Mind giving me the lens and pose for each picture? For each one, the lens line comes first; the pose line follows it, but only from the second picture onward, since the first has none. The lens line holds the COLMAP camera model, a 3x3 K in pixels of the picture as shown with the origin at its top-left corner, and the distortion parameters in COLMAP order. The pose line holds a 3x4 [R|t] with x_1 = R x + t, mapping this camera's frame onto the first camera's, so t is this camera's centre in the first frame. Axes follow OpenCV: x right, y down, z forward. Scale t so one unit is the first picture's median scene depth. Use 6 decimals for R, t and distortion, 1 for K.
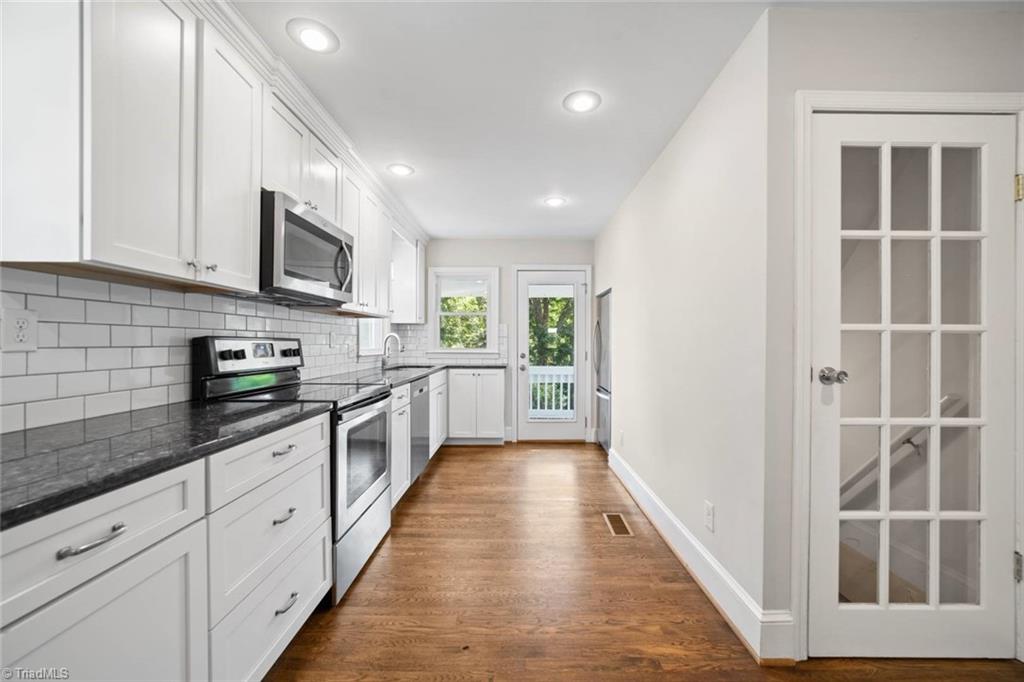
lens RADIAL K [[394.9, 0, 518.0], [0, 394.9, 341.8], [0, 0, 1]] dist [-0.010543, 0.000378]
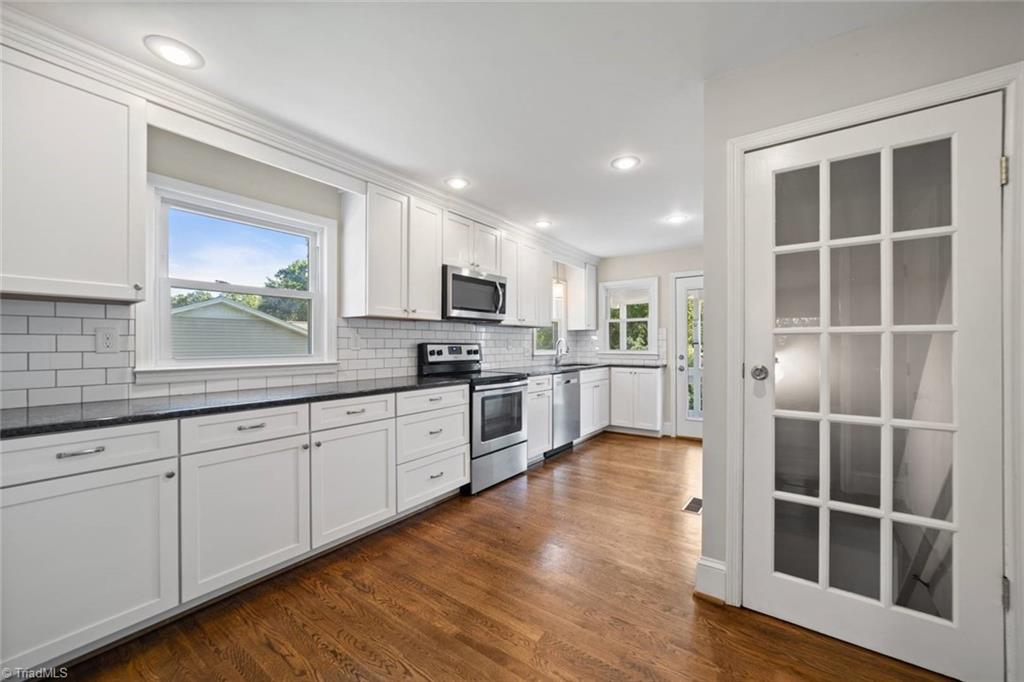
lens RADIAL K [[388.8, 0, 517.7], [0, 388.8, 341.1], [0, 0, 1]] dist [-0.012474, 0.000231]
pose [[0.811674, -0.010989, -0.584007, 0.533488], [0.006129, 0.999928, -0.010297, -0.000579], [0.584078, 0.004779, 0.811683, -0.223360]]
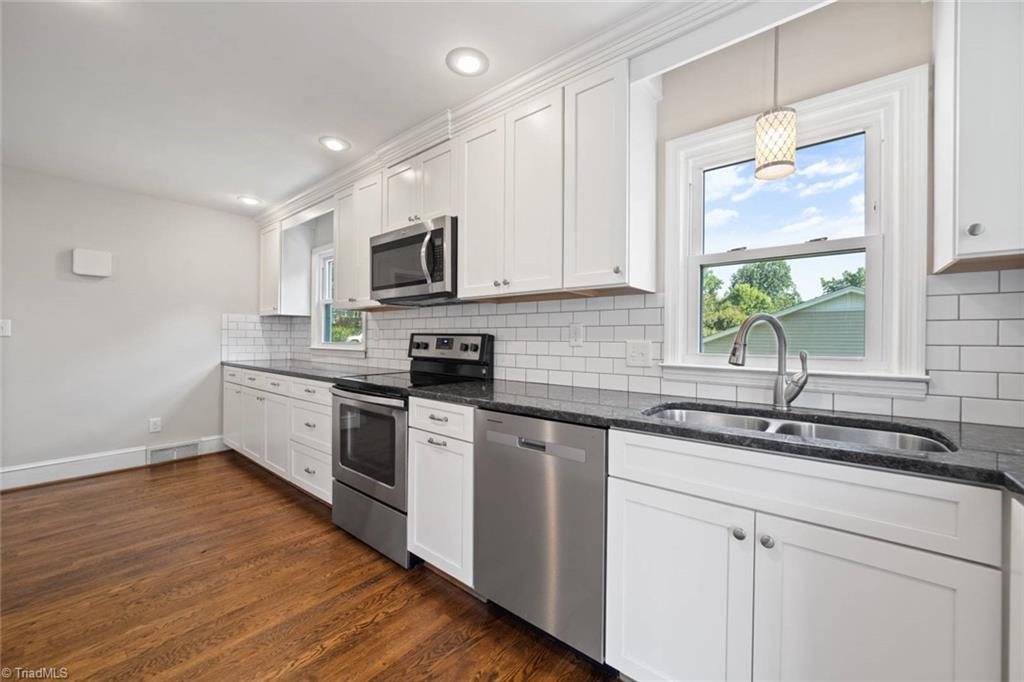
lens RADIAL K [[396.1, 0, 524.3], [0, 396.1, 340.3], [0, 0, 1]] dist [-0.009606, 0.000129]
pose [[-0.625662, -0.005903, -0.780072, 0.158589], [-0.010008, 0.999950, 0.000461, 0.006804], [0.780030, 0.008096, -0.625689, 1.767901]]
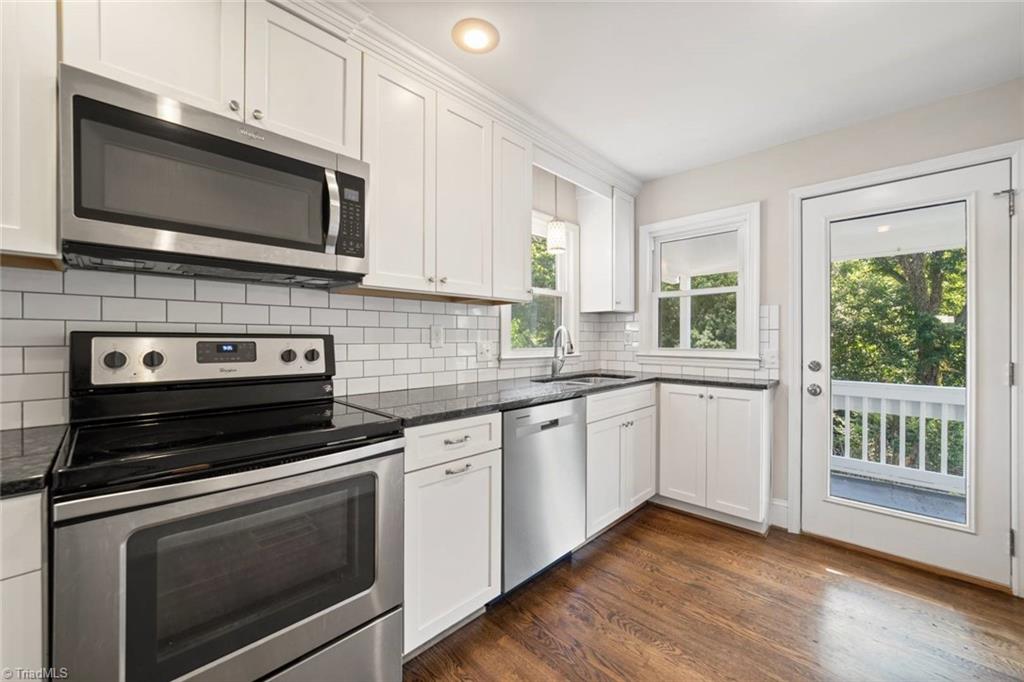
lens RADIAL K [[394.9, 0, 518.0], [0, 394.9, 341.8], [0, 0, 1]] dist [-0.010543, 0.000378]
pose [[0.725503, 0.000868, -0.688218, 0.163106], [0.003540, 0.999981, 0.004993, 0.001941], [0.688209, -0.006059, 0.725487, 0.761102]]
